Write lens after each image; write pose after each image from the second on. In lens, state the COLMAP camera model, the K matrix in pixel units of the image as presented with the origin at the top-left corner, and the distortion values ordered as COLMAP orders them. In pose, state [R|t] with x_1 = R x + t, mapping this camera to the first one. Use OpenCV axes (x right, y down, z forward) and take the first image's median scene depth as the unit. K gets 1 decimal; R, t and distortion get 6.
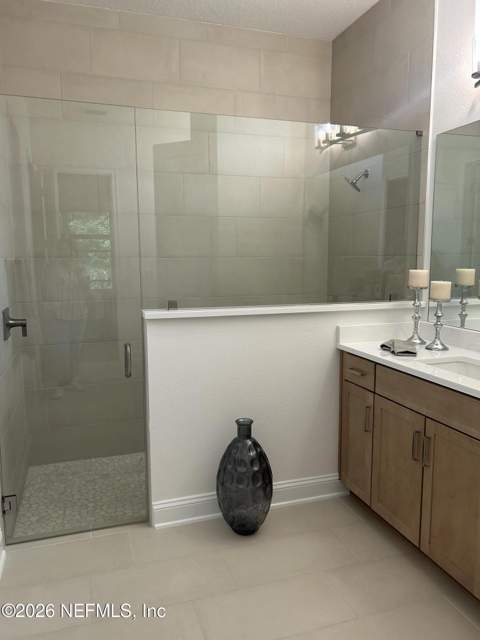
lens RADIAL K [[477.3, 0, 241.5], [0, 477.3, 323.3], [0, 0, 1]] dist [0.066667, -0.086056]
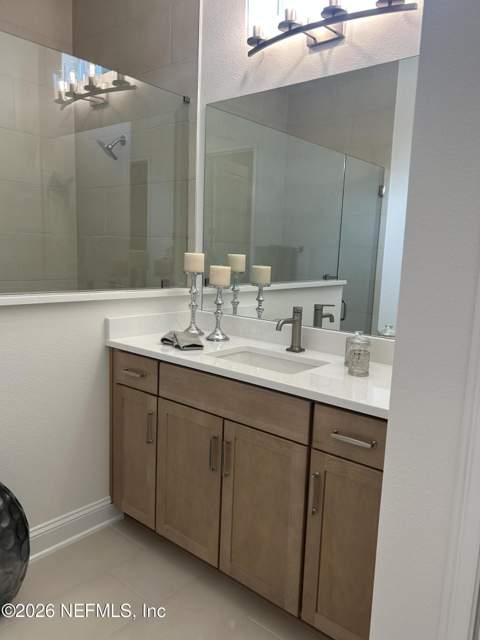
lens RADIAL K [[477.3, 0, 241.5], [0, 477.3, 323.3], [0, 0, 1]] dist [0.066667, -0.086056]
pose [[0.852264, -0.039441, 0.521623, -0.028787], [0.029039, 0.999183, 0.028104, -0.002018], [-0.522306, -0.008805, 0.852713, 0.191781]]
